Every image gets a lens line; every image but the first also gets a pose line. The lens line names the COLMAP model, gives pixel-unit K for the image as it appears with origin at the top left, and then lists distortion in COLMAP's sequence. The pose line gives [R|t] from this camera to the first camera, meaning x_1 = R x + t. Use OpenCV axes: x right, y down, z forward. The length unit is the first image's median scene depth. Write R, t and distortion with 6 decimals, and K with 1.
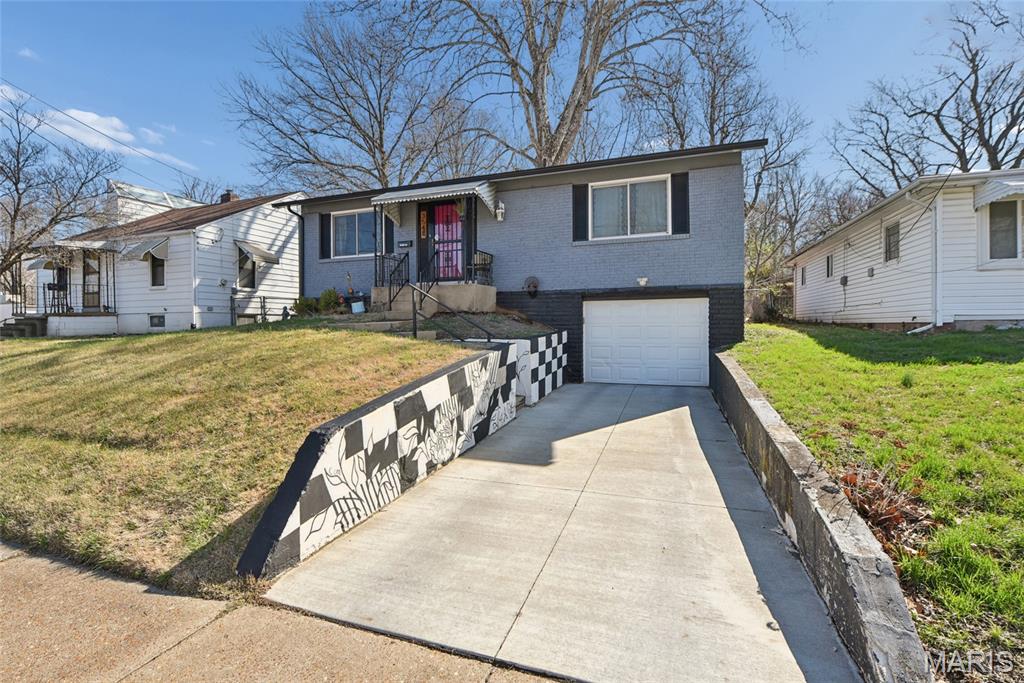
lens RADIAL K [[410.8, 0, 511.4], [0, 410.8, 341.3], [0, 0, 1]] dist [-0.014275, -0.000295]
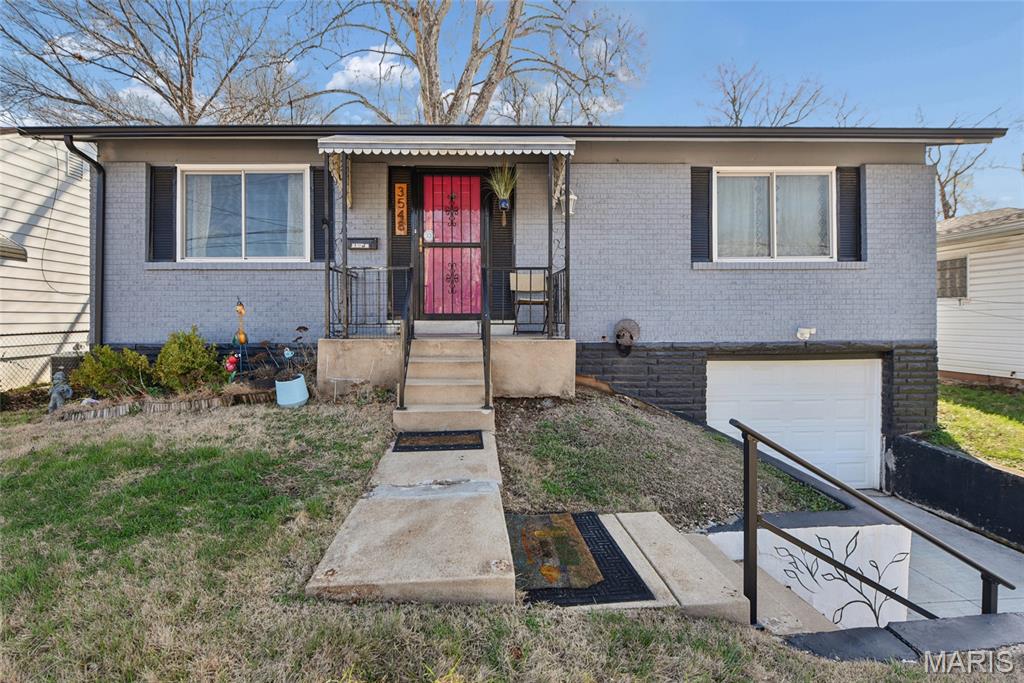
lens RADIAL K [[419.5, 0, 484.6], [0, 419.5, 344.7], [0, 0, 1]] dist [-0.010129, -0.000125]
pose [[0.943597, -0.012219, 0.330870, -0.309634], [0.012313, 0.999923, 0.001811, -0.119631], [-0.330866, 0.002365, 0.943675, 0.494611]]
